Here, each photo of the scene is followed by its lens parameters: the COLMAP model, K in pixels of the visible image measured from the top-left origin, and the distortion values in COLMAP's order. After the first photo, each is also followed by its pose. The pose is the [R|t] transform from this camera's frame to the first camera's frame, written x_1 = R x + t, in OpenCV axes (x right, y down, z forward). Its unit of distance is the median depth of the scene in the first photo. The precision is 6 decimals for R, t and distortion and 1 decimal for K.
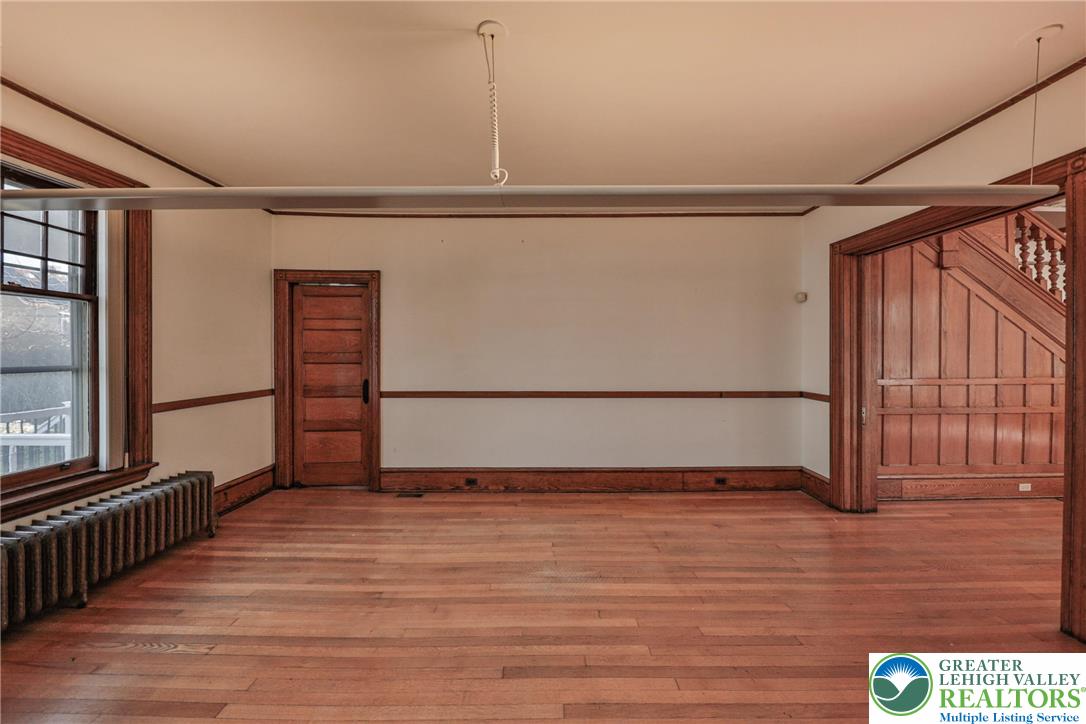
lens RADIAL K [[350.8, 0, 561.9], [0, 350.8, 354.3], [0, 0, 1]] dist [-0.000342, -0.000106]
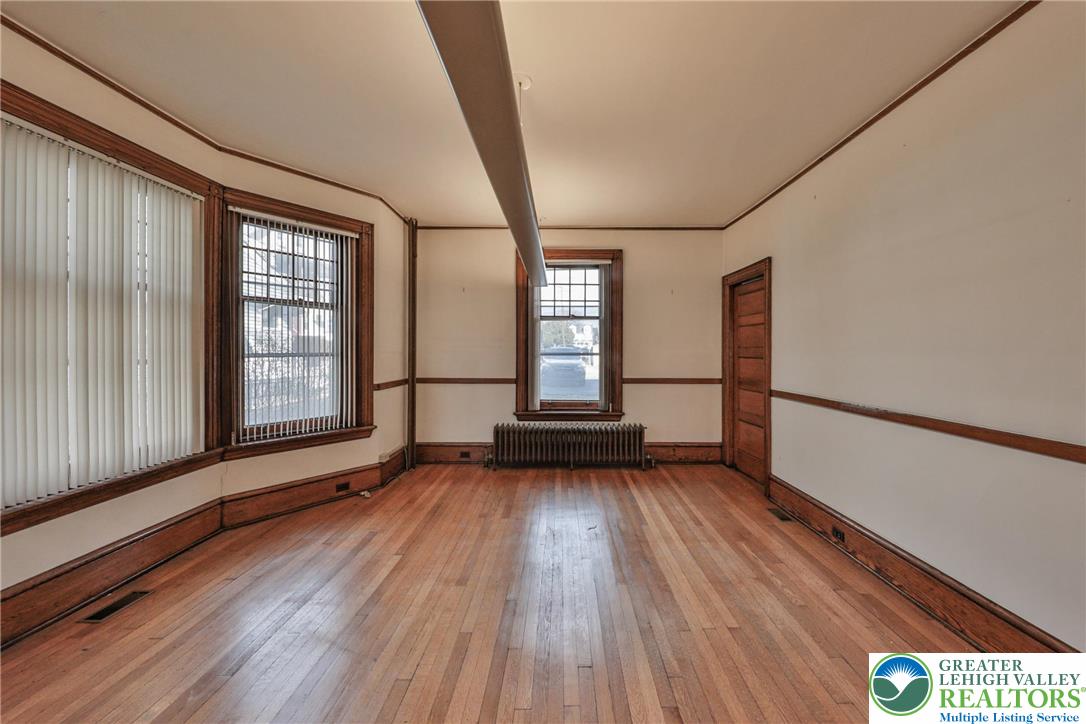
lens RADIAL K [[398.0, 0, 580.8], [0, 398.0, 353.9], [0, 0, 1]] dist [0.000213, 0.000010]
pose [[0.064133, 0.008388, -0.997906, 0.509120], [-0.004271, 0.999958, 0.008130, 0.007527], [0.997932, 0.003741, 0.064166, 0.467571]]
